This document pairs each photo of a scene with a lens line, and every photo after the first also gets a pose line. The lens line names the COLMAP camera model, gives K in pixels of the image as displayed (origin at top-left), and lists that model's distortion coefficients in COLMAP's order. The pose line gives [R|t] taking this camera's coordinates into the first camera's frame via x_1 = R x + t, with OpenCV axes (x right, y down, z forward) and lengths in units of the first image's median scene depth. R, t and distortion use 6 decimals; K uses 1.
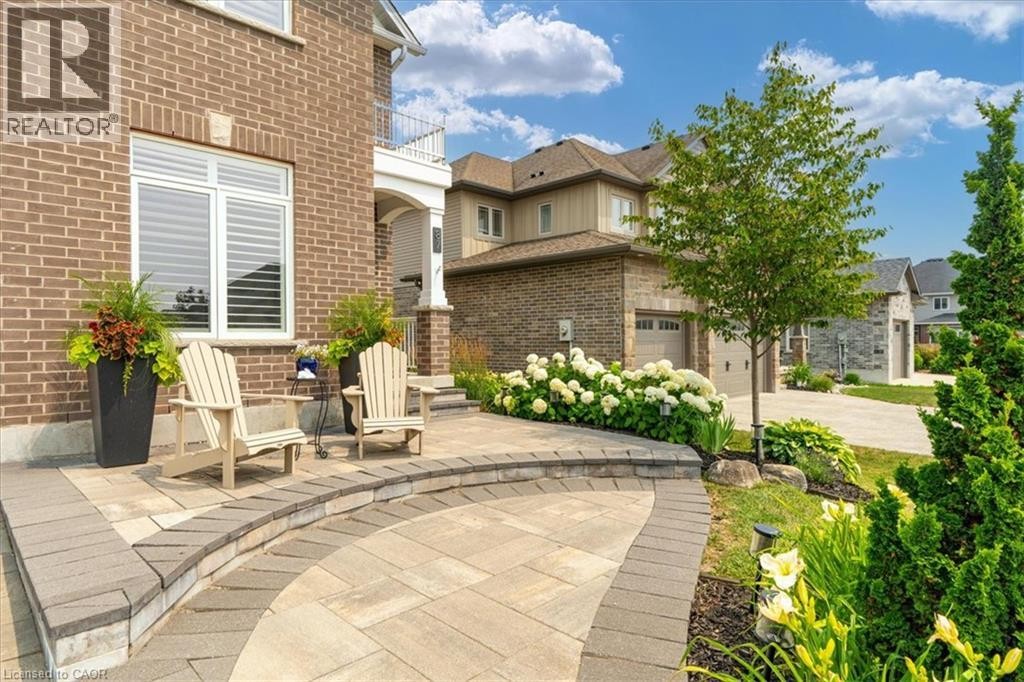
lens RADIAL K [[571.7, 0, 510.6], [0, 571.7, 339.9], [0, 0, 1]] dist [-0.003298, -0.000148]
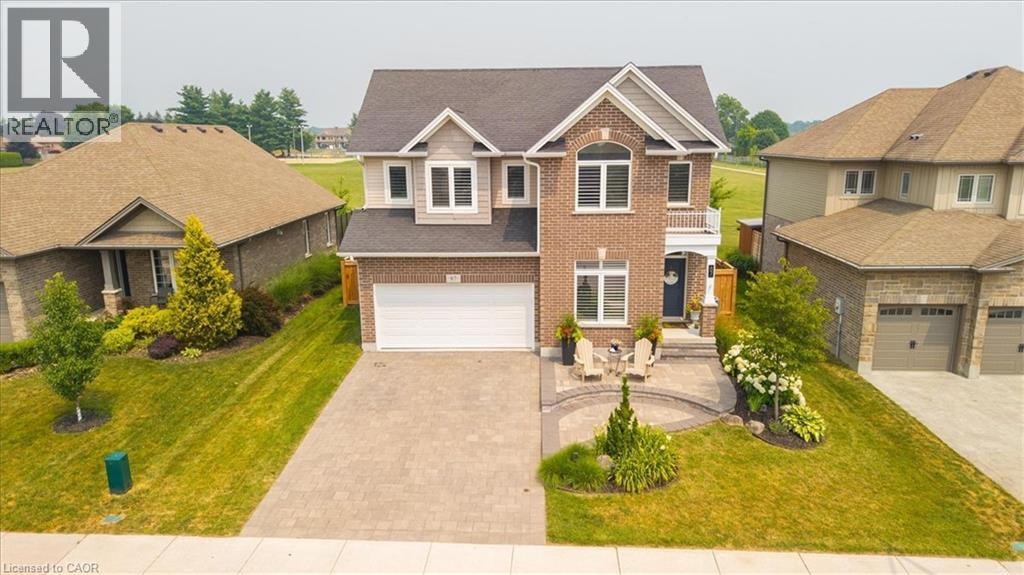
lens RADIAL K [[683.4, 0, 509.4], [0, 683.4, 294.9], [0, 0, 1]] dist [-0.013133, -0.009167]
pose [[0.673776, 0.170511, -0.718993, 1.611073], [0.003483, 0.972269, 0.233841, -0.940435], [0.738927, -0.160061, 0.654498, -1.551171]]
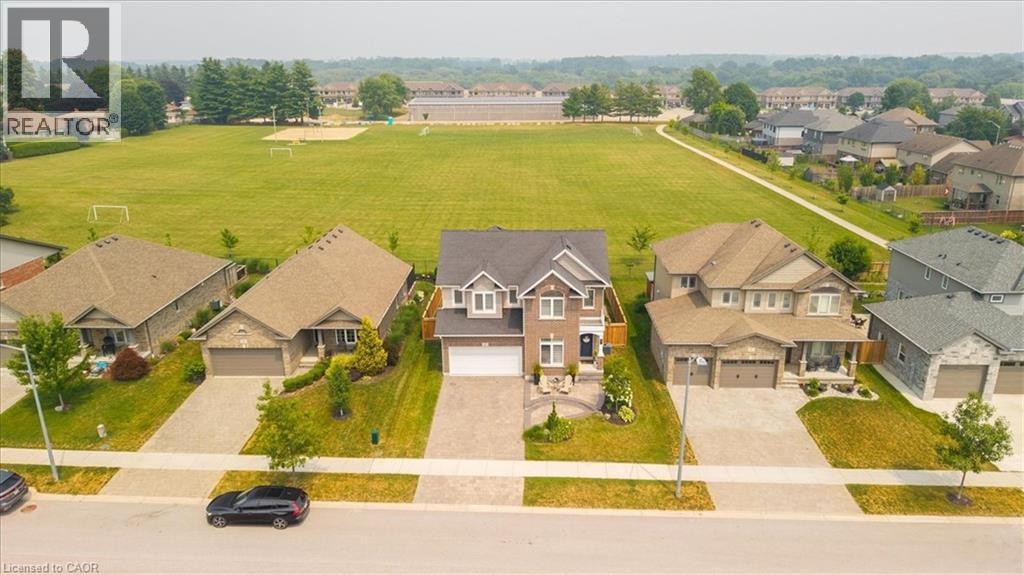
lens RADIAL K [[683.4, 0, 510.5], [0, 683.4, 280.8], [0, 0, 1]] dist [-0.013133, -0.009167]
pose [[0.683545, 0.228191, -0.693321, 4.256175], [0.001152, 0.949537, 0.313654, -3.294972], [0.729907, -0.215196, 0.648789, -4.090803]]
